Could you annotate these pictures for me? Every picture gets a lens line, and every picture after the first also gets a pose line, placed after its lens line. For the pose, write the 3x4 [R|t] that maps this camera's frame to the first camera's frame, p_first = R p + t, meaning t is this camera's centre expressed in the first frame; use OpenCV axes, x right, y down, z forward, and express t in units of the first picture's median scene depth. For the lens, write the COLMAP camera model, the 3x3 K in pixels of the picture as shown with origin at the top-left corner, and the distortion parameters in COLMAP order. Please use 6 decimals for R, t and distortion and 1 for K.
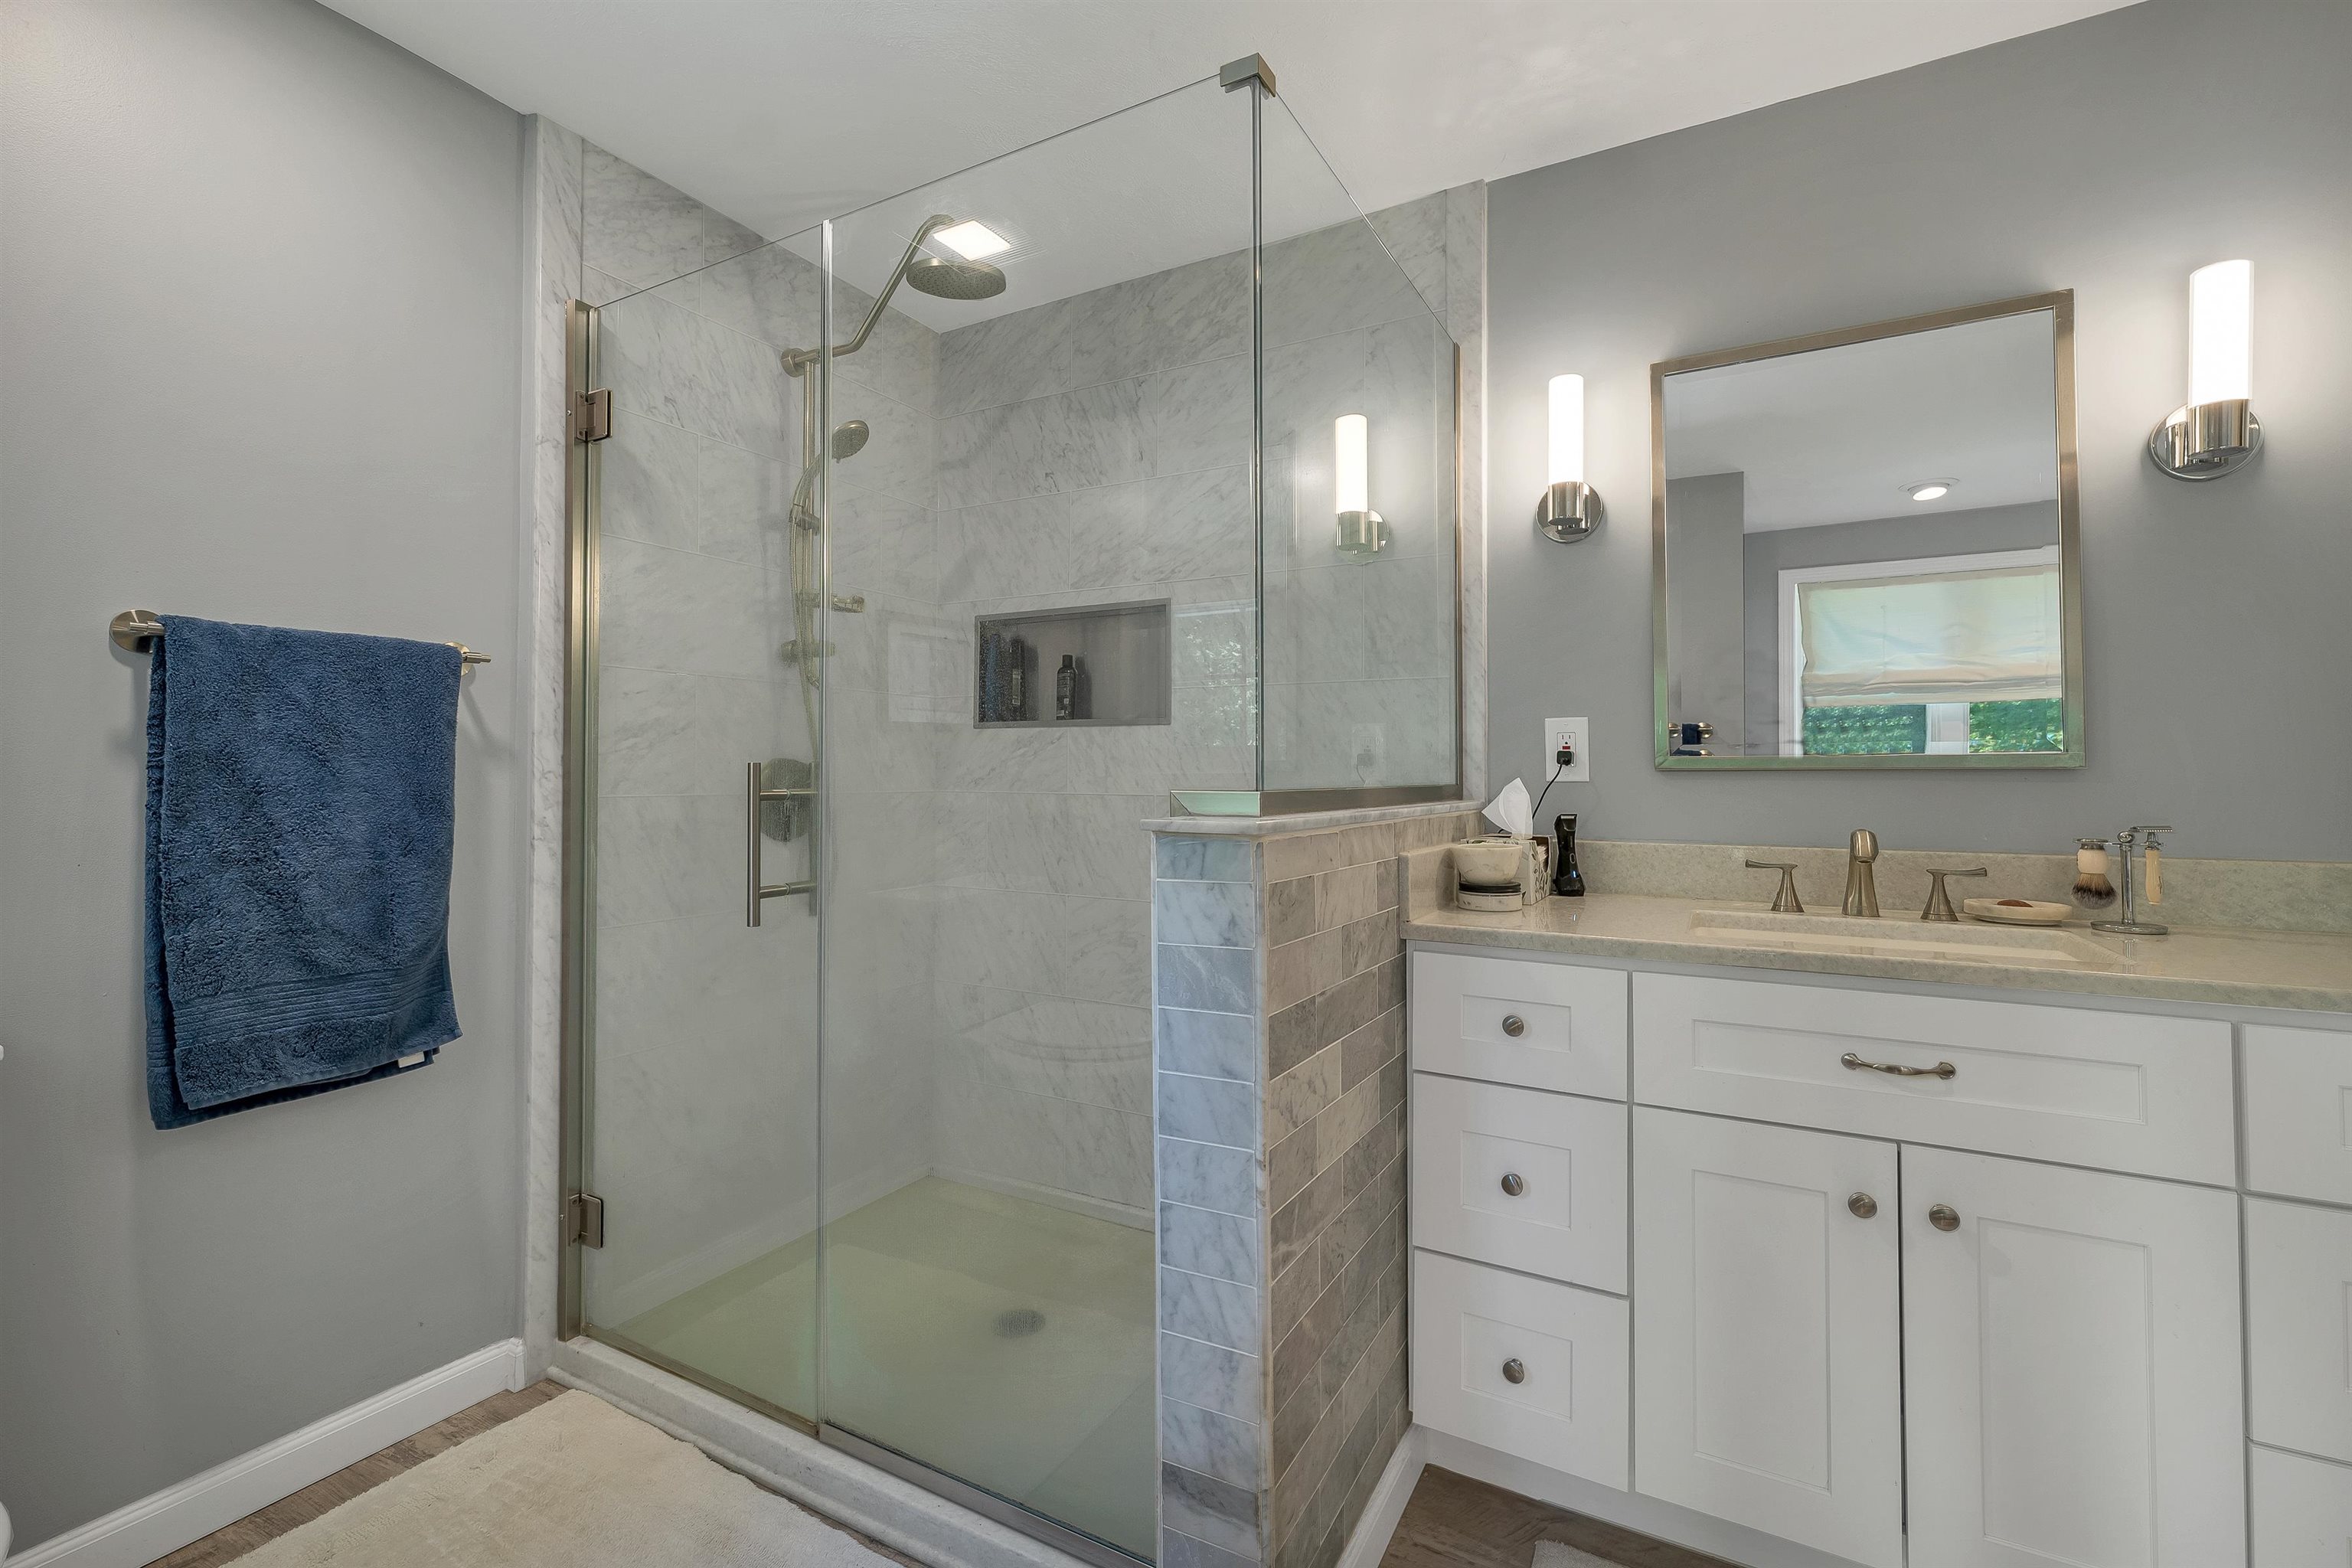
lens RADIAL K [[1020.5, 0, 1177.7], [0, 1020.5, 753.3], [0, 0, 1]] dist [-0.000831, -0.000066]
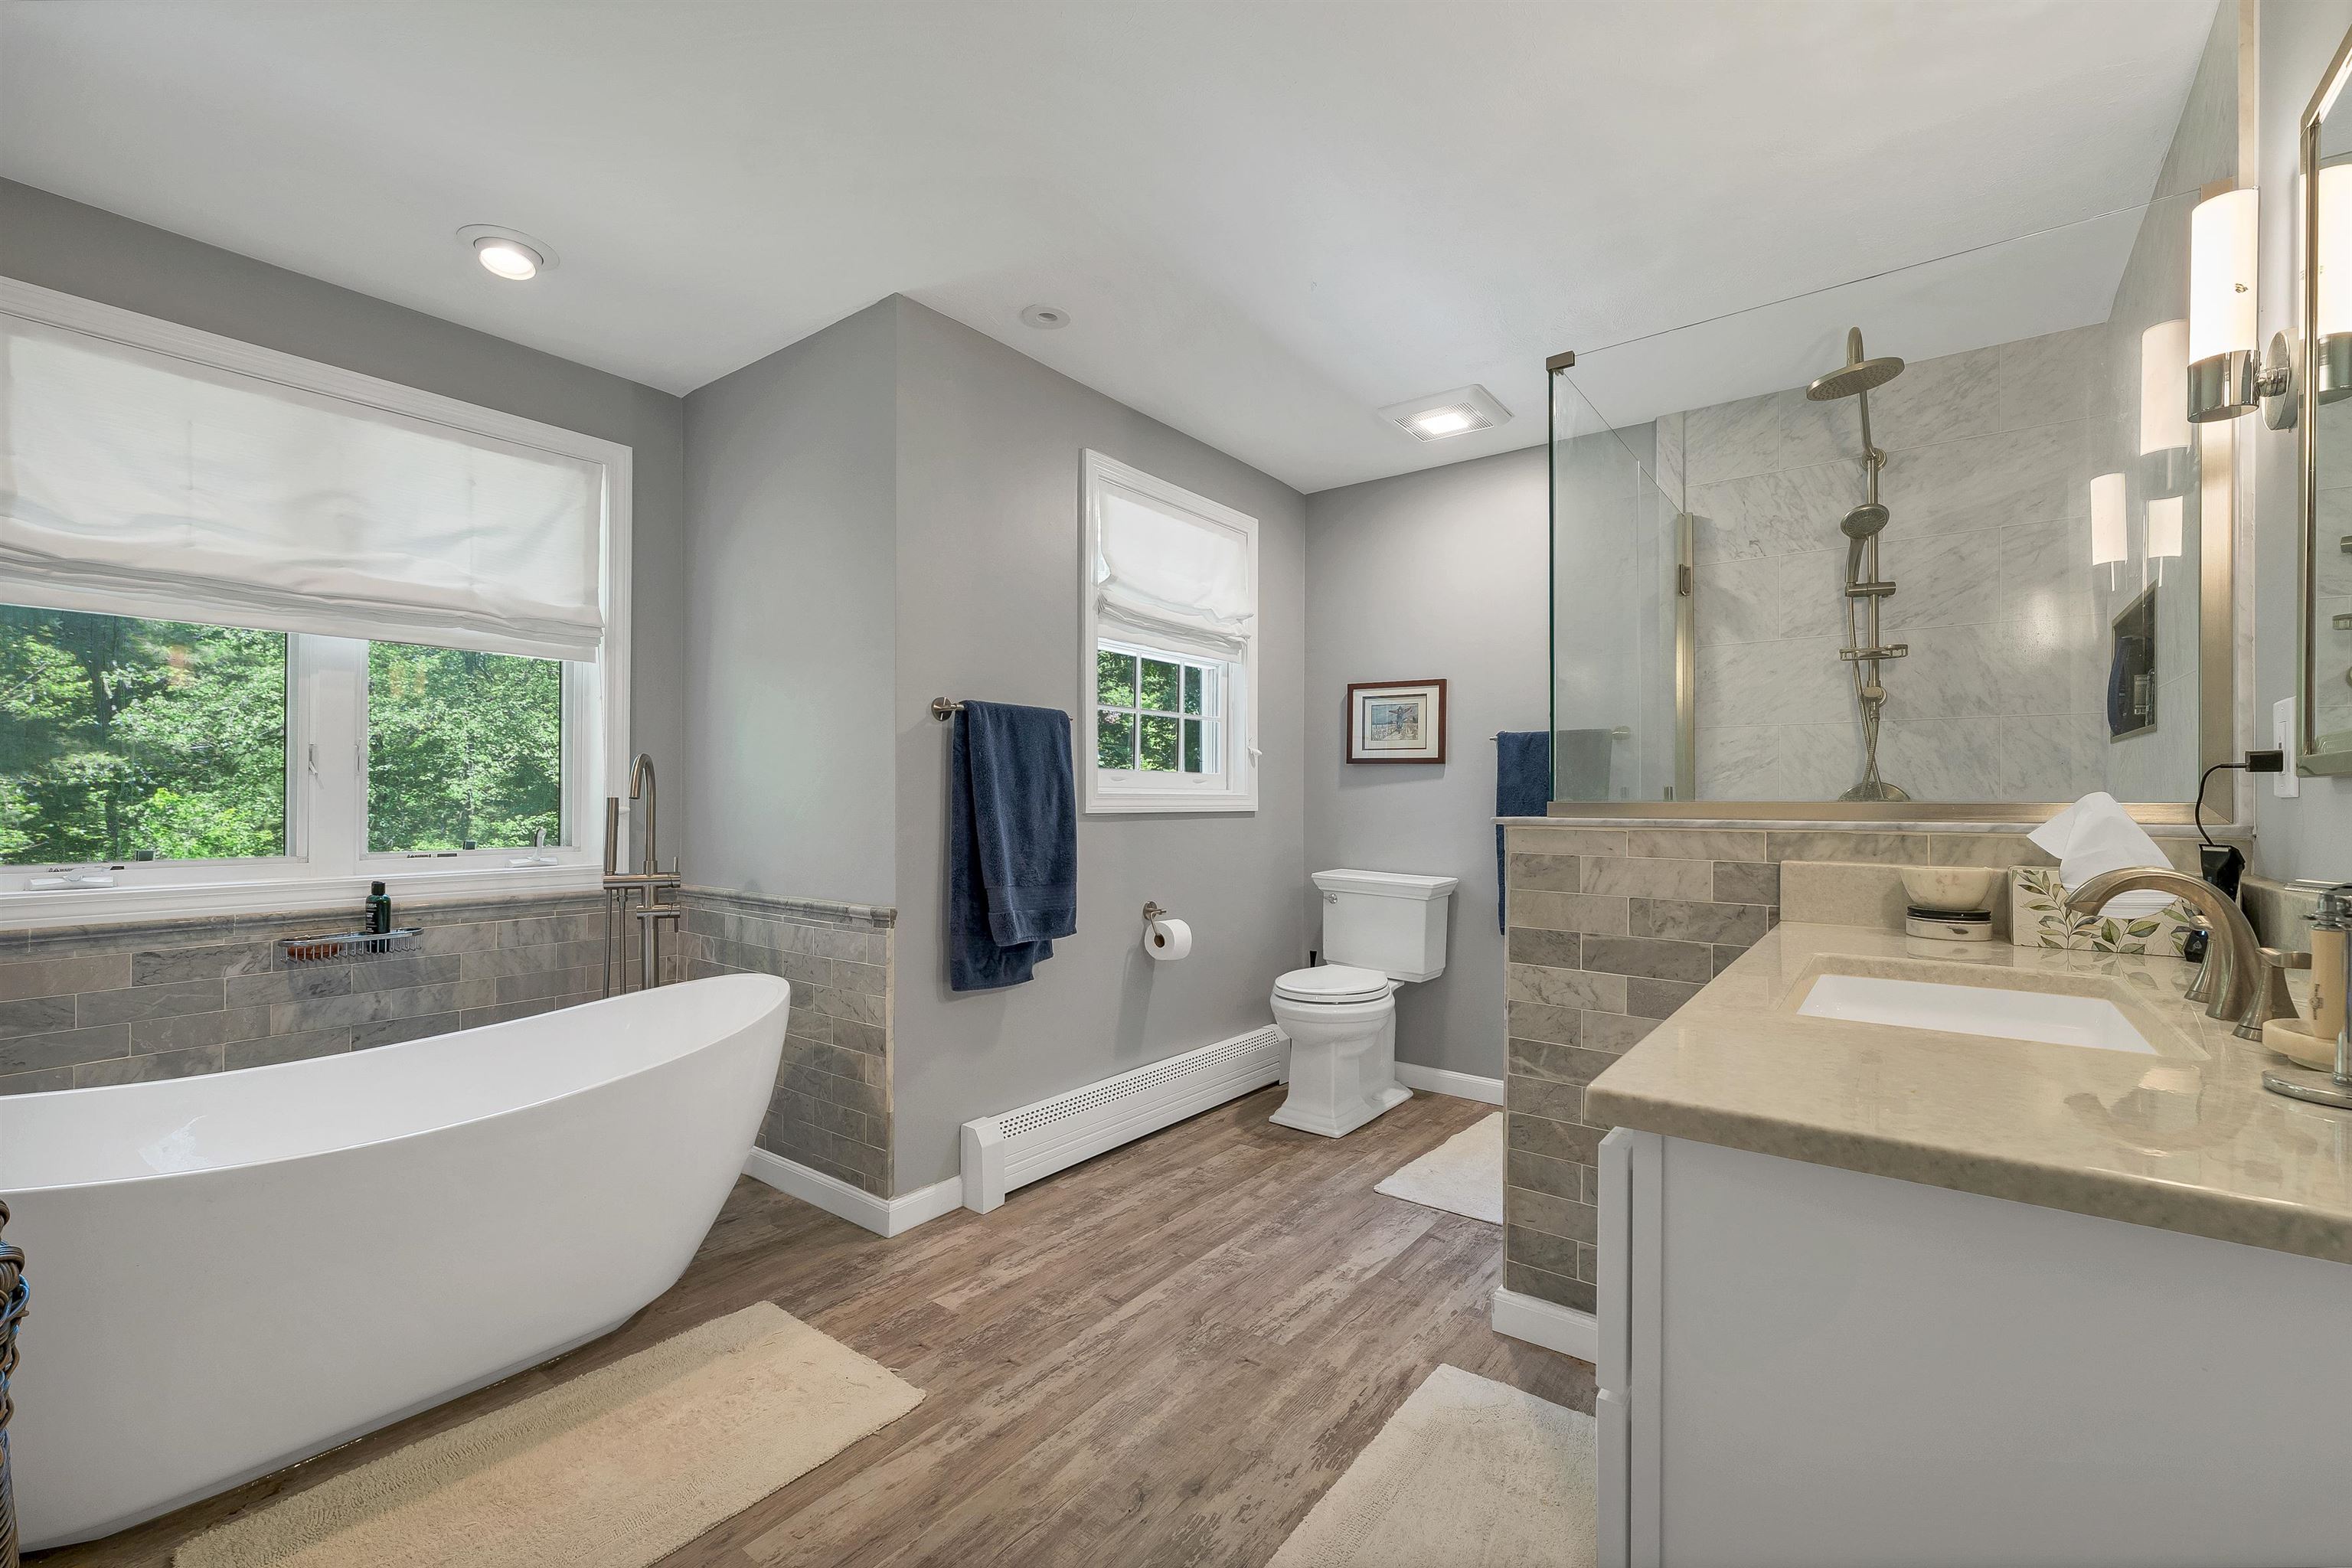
lens RADIAL K [[978.0, 0, 1175.2], [0, 978.0, 829.3], [0, 0, 1]] dist [0.000243, 0.000208]
pose [[-0.151497, 0.032882, -0.987911, 1.080346], [0.018248, 0.999369, 0.030465, 0.012803], [0.988289, -0.013412, -0.152002, 0.390816]]
